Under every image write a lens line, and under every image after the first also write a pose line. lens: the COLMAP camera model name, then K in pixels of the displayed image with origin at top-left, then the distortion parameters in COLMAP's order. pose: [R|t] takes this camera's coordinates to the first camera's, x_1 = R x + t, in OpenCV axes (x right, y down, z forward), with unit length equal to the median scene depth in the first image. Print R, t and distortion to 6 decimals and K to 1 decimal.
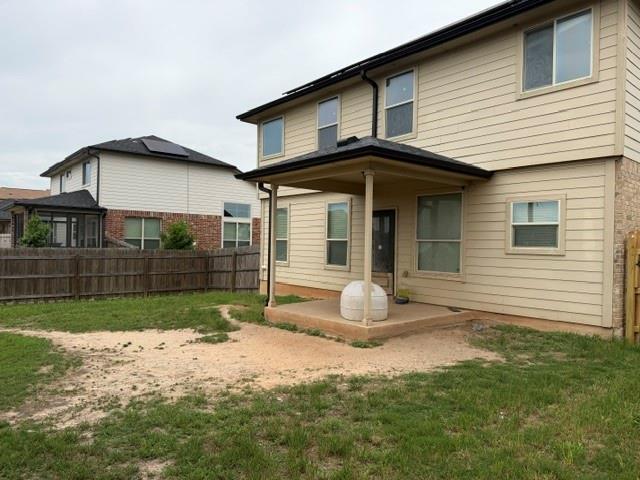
lens RADIAL K [[447.5, 0, 320.0], [0, 447.5, 240.0], [0, 0, 1]] dist [0.102575, -0.155252]
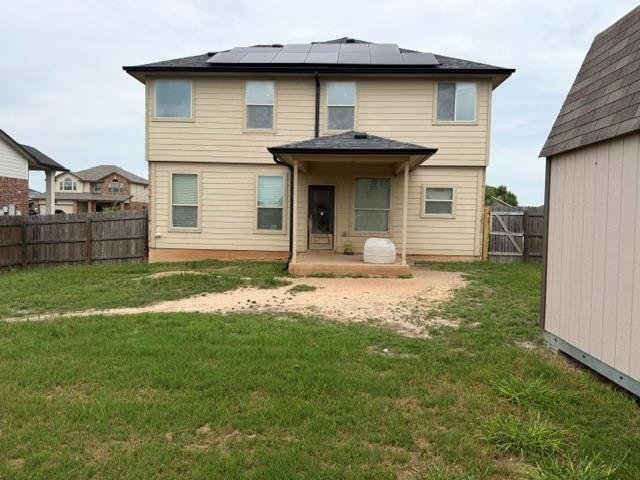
lens RADIAL K [[447.5, 0, 320.0], [0, 447.5, 240.0], [0, 0, 1]] dist [0.102575, -0.155252]
pose [[0.694914, -0.033627, 0.718306, -0.816981], [-0.015043, 0.998008, 0.061275, 0.012297], [-0.718935, -0.053387, 0.693024, 0.105611]]
